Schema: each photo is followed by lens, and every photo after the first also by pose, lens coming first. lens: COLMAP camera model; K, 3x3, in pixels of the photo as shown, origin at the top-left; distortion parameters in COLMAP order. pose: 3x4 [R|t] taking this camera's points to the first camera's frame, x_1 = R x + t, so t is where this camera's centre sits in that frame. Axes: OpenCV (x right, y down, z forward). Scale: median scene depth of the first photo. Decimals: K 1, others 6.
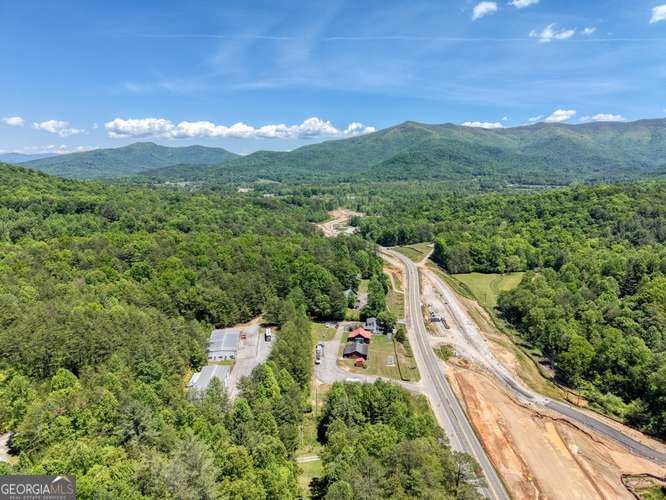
lens RADIAL K [[446.9, 0, 333.7], [0, 446.9, 249.1], [0, 0, 1]] dist [0.016042, -0.012882]
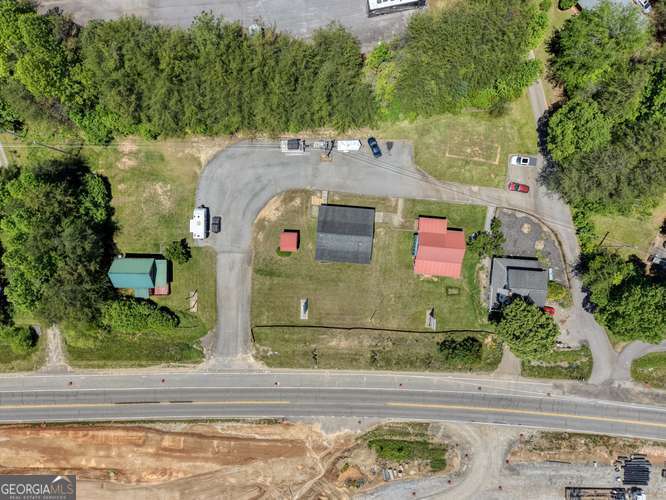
lens RADIAL K [[446.9, 0, 333.6], [0, 446.9, 251.1], [0, 0, 1]] dist [0.016042, -0.012882]
pose [[0.014563, 0.999883, -0.004737, 0.063920], [-0.184594, 0.007345, 0.982787, -0.174124], [0.982707, -0.013438, 0.184680, 0.855392]]
